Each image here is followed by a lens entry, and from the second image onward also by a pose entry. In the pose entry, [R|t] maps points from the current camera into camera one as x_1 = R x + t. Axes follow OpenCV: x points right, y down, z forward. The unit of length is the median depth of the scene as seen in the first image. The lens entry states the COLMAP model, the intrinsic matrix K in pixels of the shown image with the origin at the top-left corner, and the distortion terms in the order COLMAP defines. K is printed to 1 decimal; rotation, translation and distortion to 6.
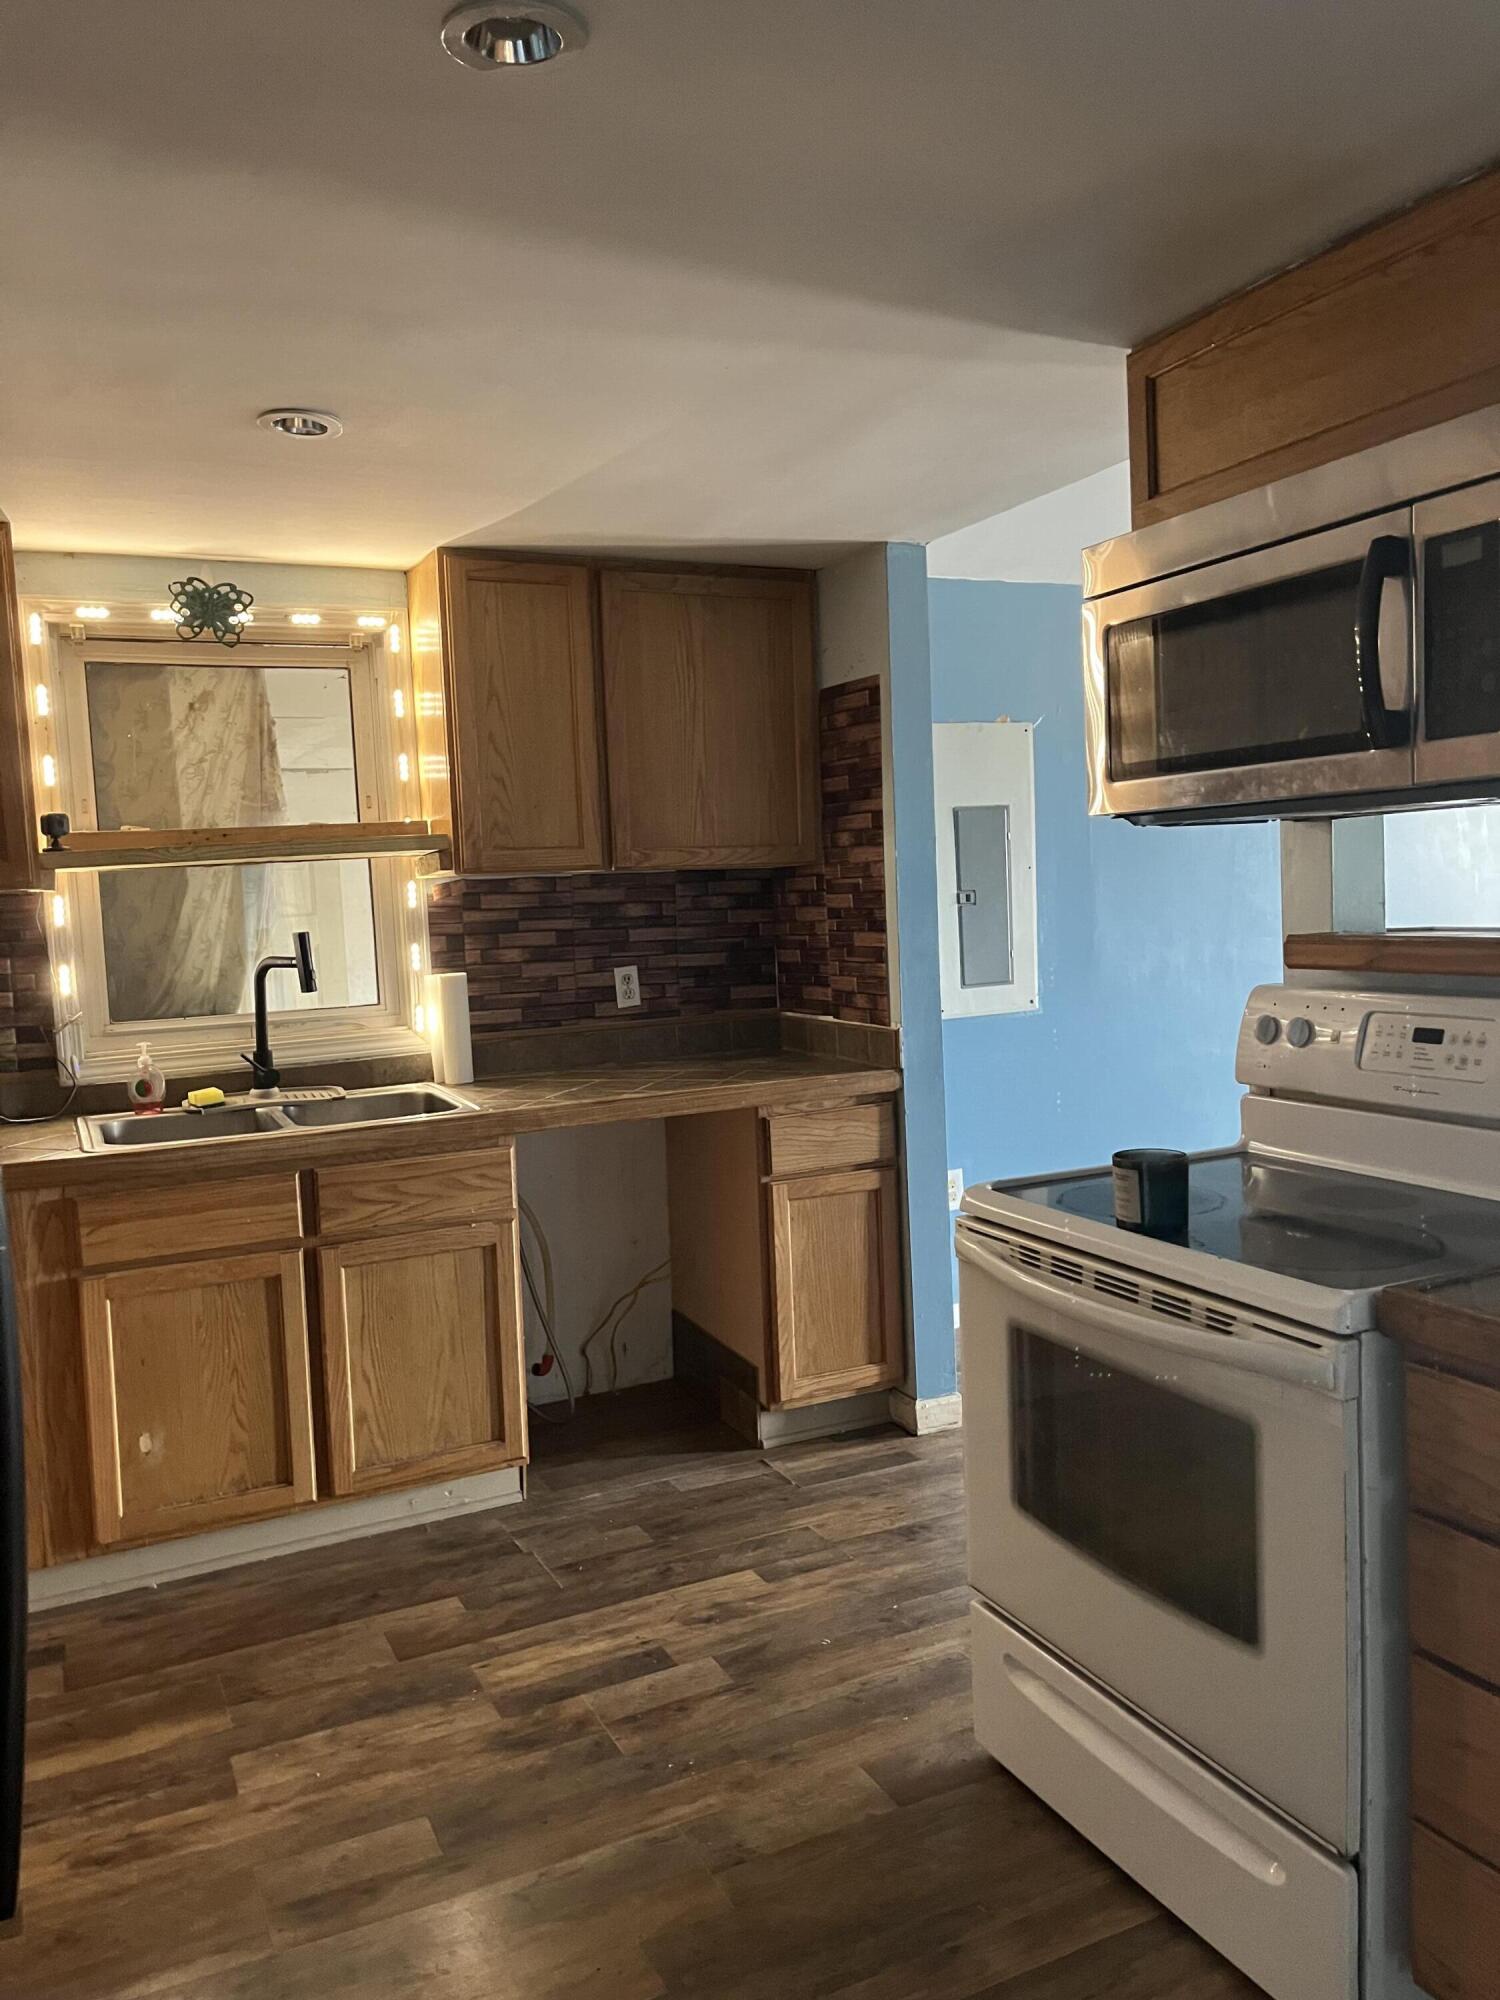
lens RADIAL K [[1506.8, 0, 737.6], [0, 1506.8, 1004.0], [0, 0, 1]] dist [0.055143, -0.068485]
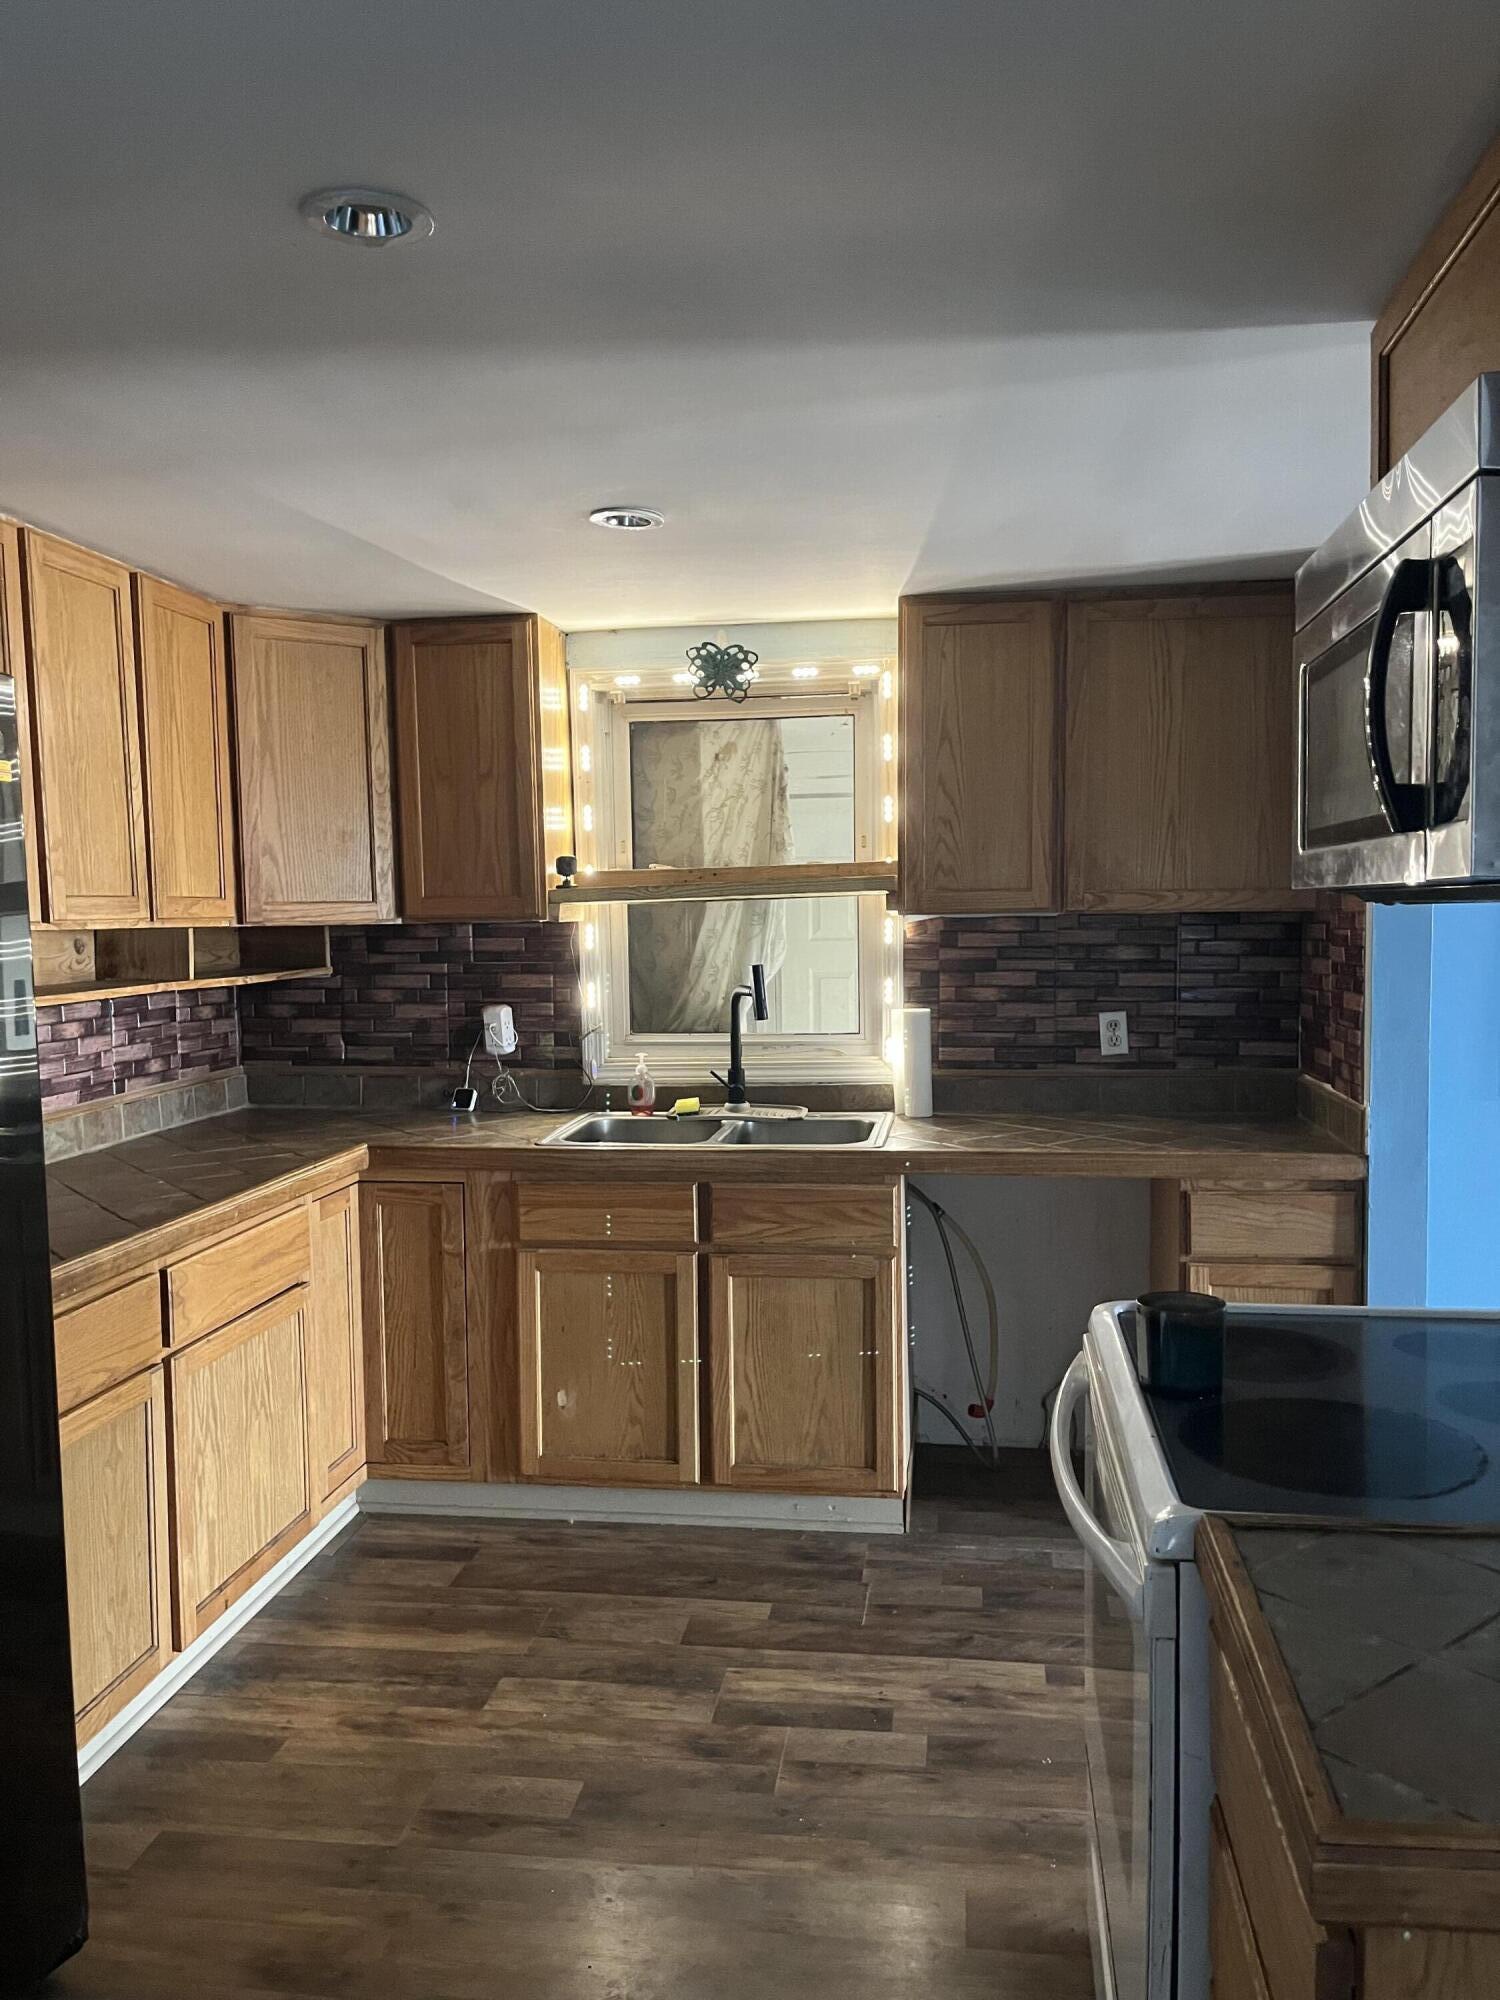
lens RADIAL K [[1506.8, 0, 747.2], [0, 1506.8, 1026.0], [0, 0, 1]] dist [0.055143, -0.068485]
pose [[0.833250, 0.071970, -0.548193, 0.345502], [-0.065010, 0.997367, 0.032125, -0.042823], [0.549062, 0.008870, 0.835735, 0.103045]]
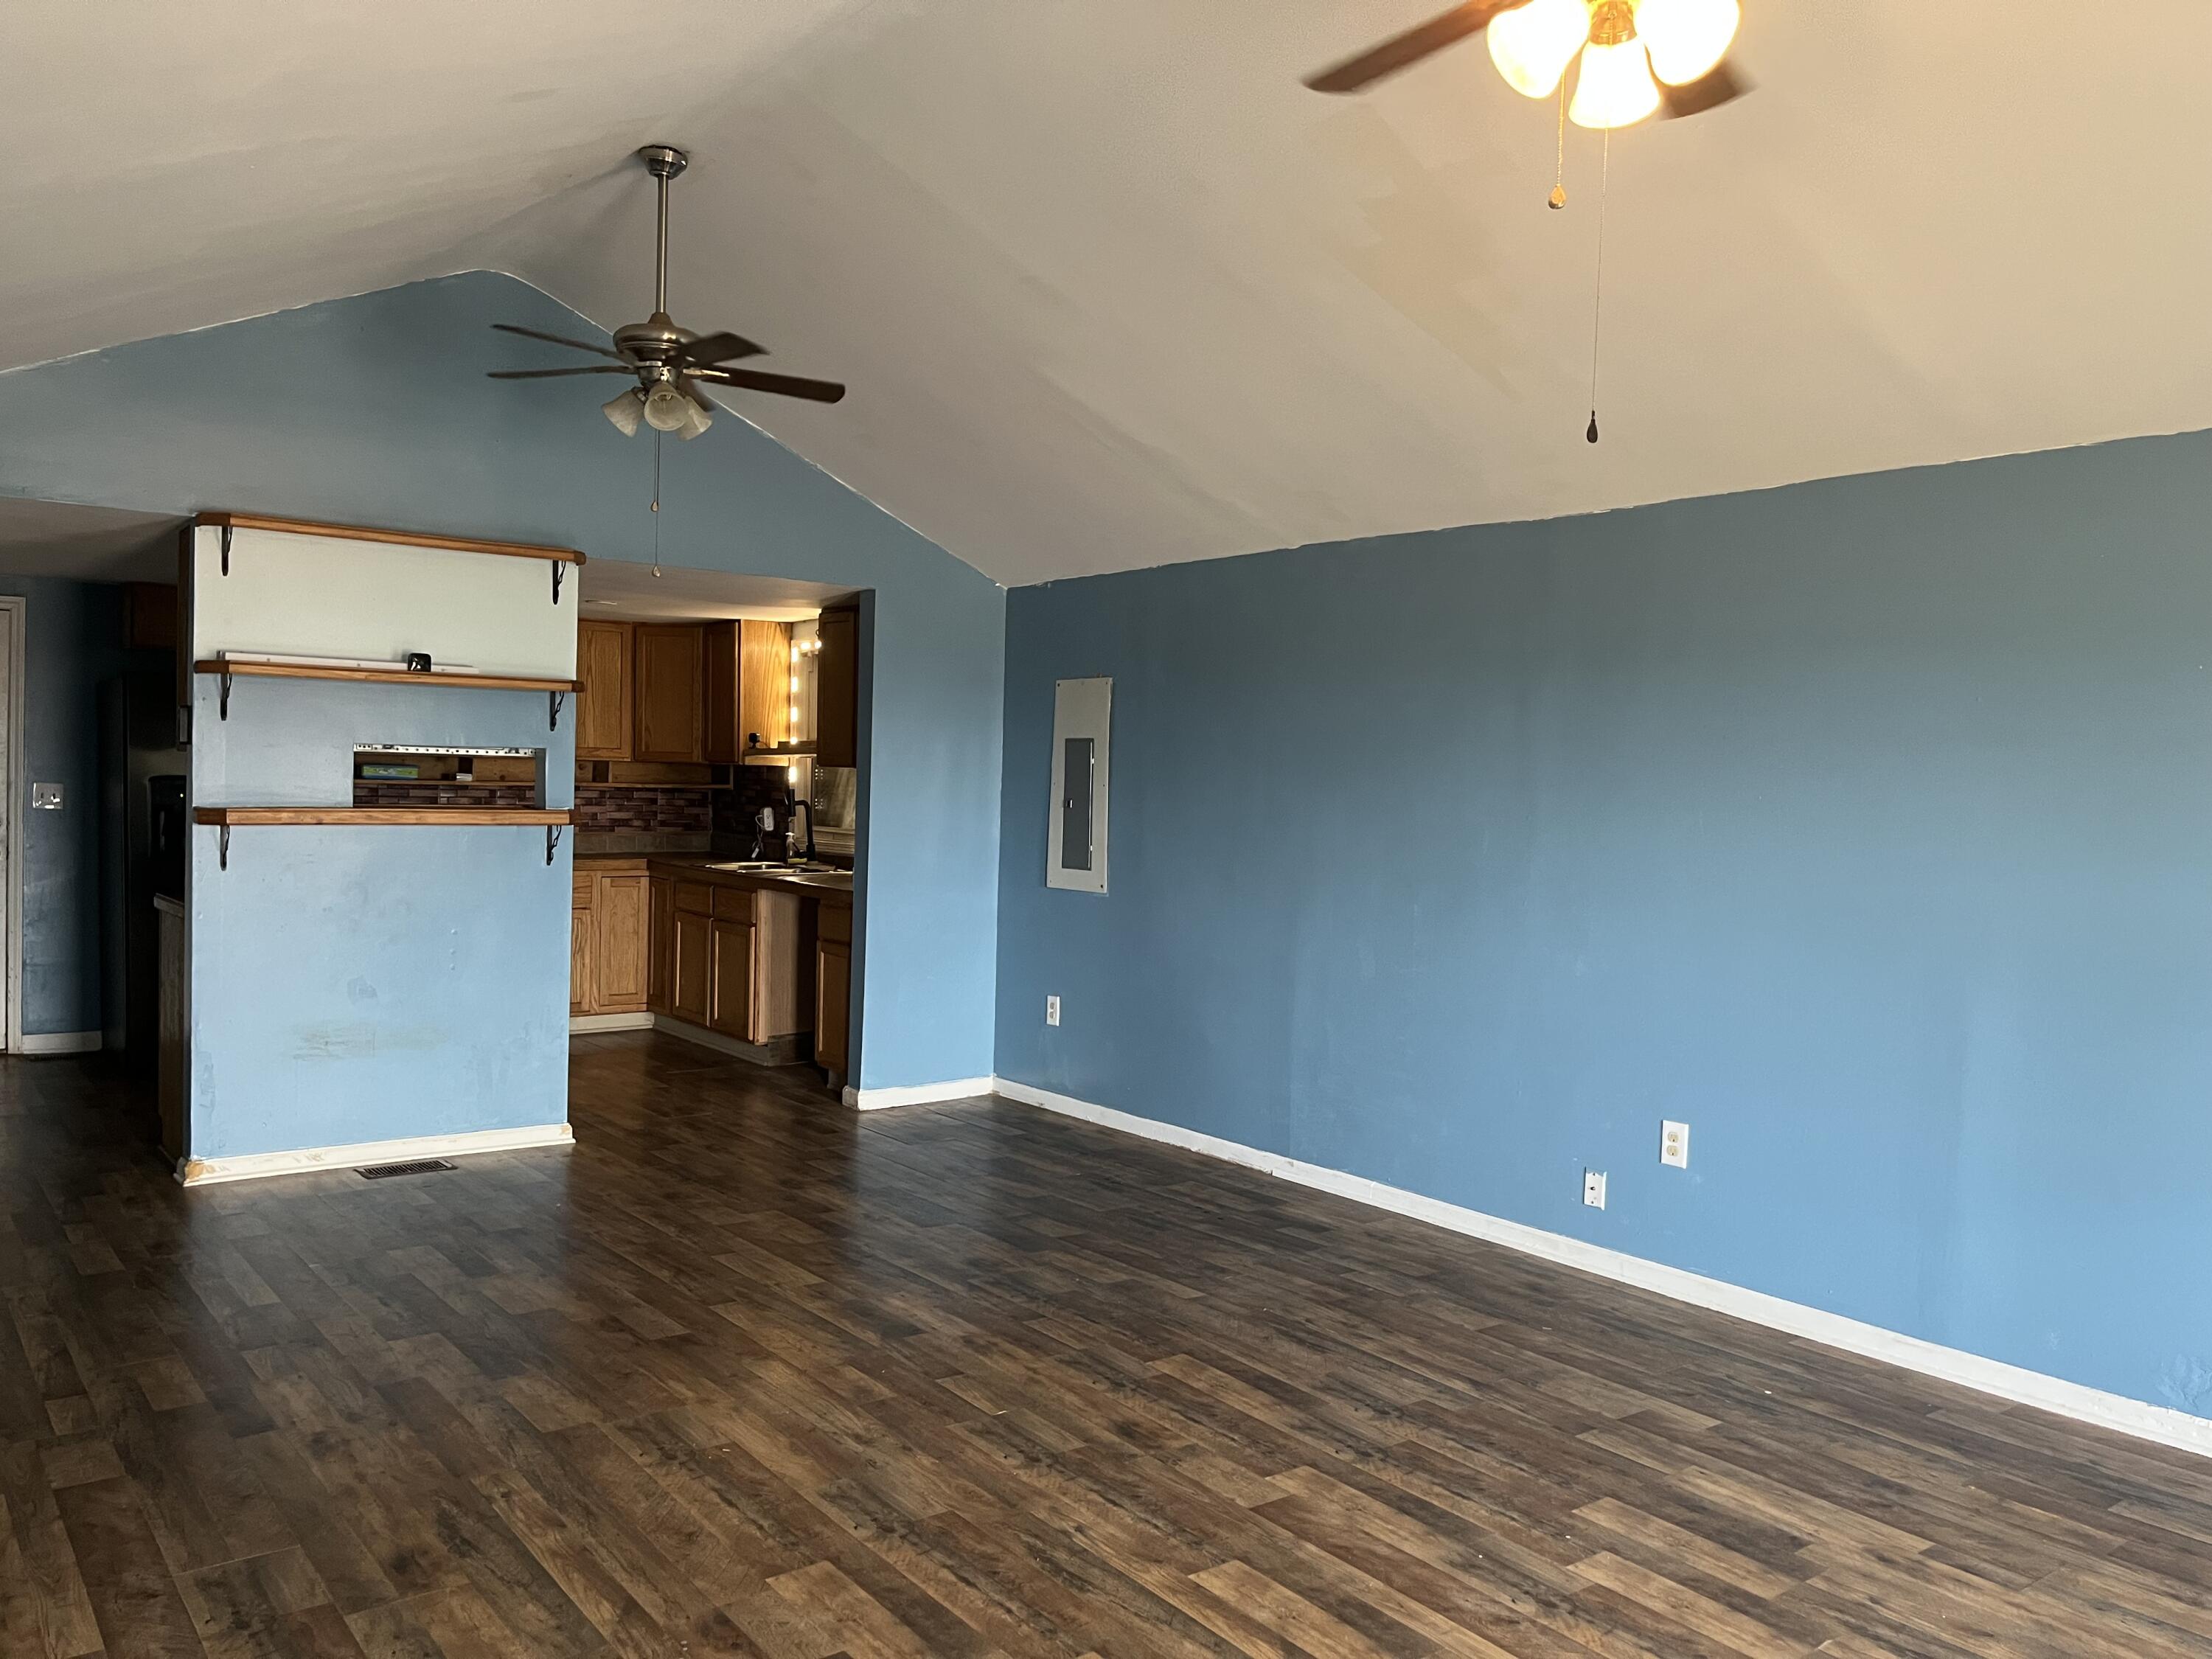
lens RADIAL K [[1666.6, 0, 1119.3], [0, 1666.6, 838.4], [0, 0, 1]] dist [0.055143, -0.068485]
pose [[0.220990, 0.089140, -0.971194, 2.456311], [-0.115425, 0.991206, 0.064713, -0.212745], [0.968422, 0.097799, 0.229336, 1.039161]]
